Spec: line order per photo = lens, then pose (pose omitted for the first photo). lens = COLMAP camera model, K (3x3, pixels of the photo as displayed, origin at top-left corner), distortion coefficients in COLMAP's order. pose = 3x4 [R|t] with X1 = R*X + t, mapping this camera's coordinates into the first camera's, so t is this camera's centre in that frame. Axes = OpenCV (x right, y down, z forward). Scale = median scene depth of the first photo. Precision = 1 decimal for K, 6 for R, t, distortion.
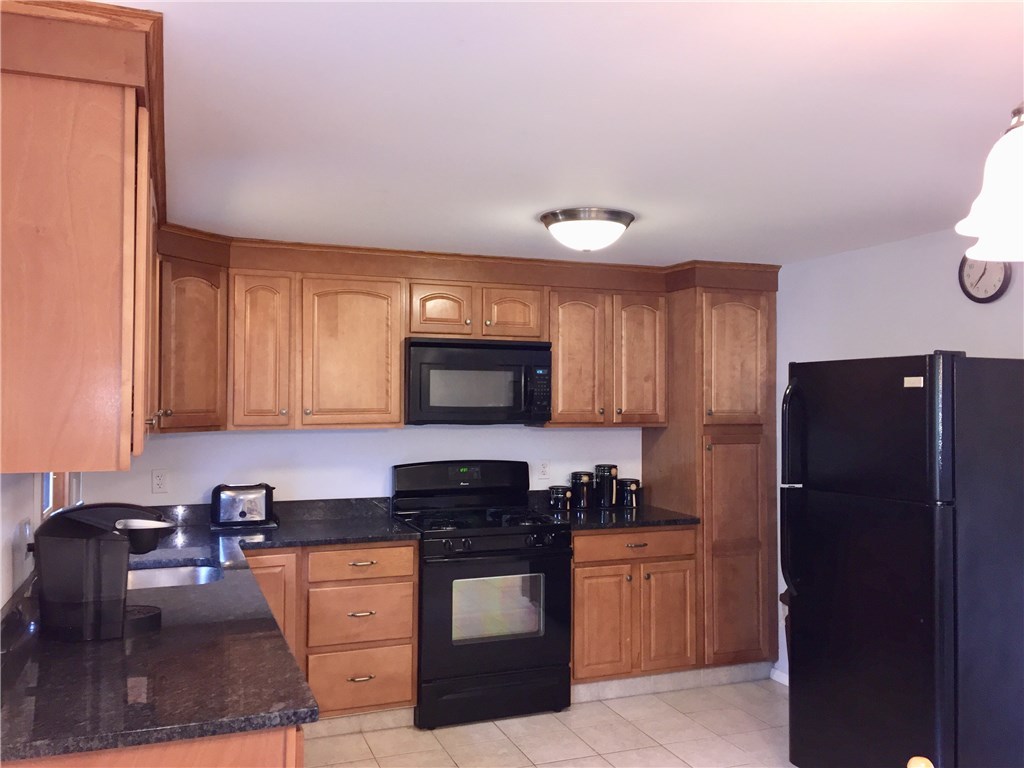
lens RADIAL K [[873.0, 0, 512.0], [0, 873.0, 384.0], [0, 0, 1]] dist [0.084945, -0.127727]
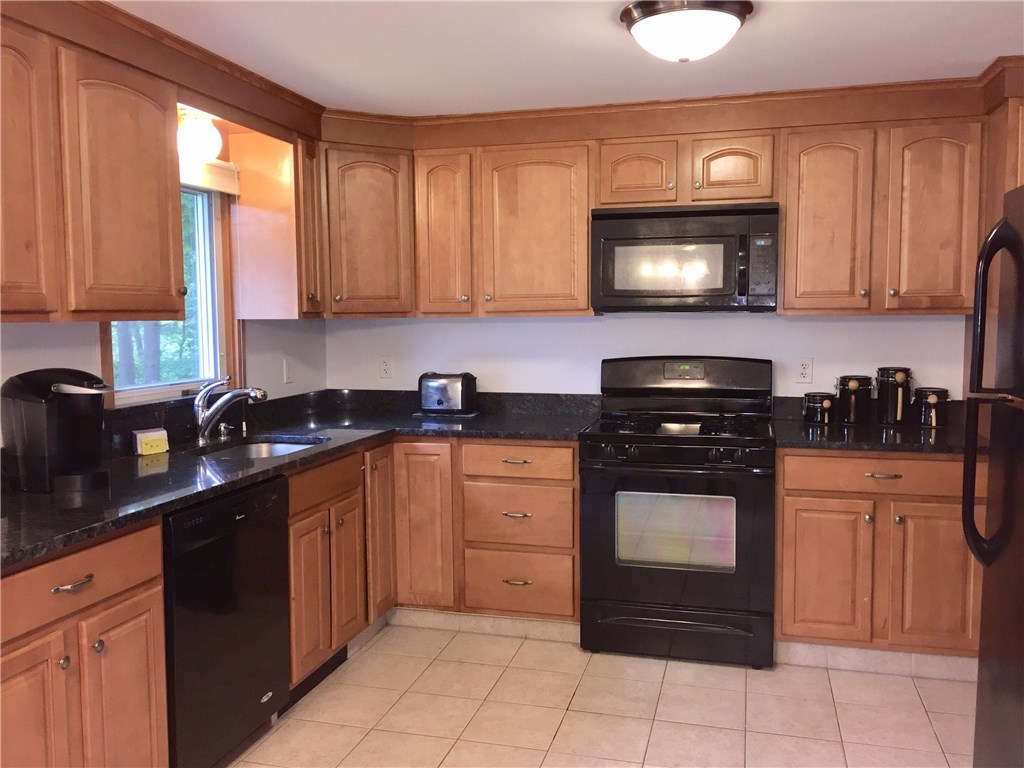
lens RADIAL K [[873.0, 0, 512.0], [0, 873.0, 384.0], [0, 0, 1]] dist [0.084945, -0.127727]
pose [[0.806322, 0.039820, -0.590135, 0.333959], [0.020436, 0.995260, 0.095079, 0.033819], [0.591124, -0.088724, 0.801686, 0.248187]]
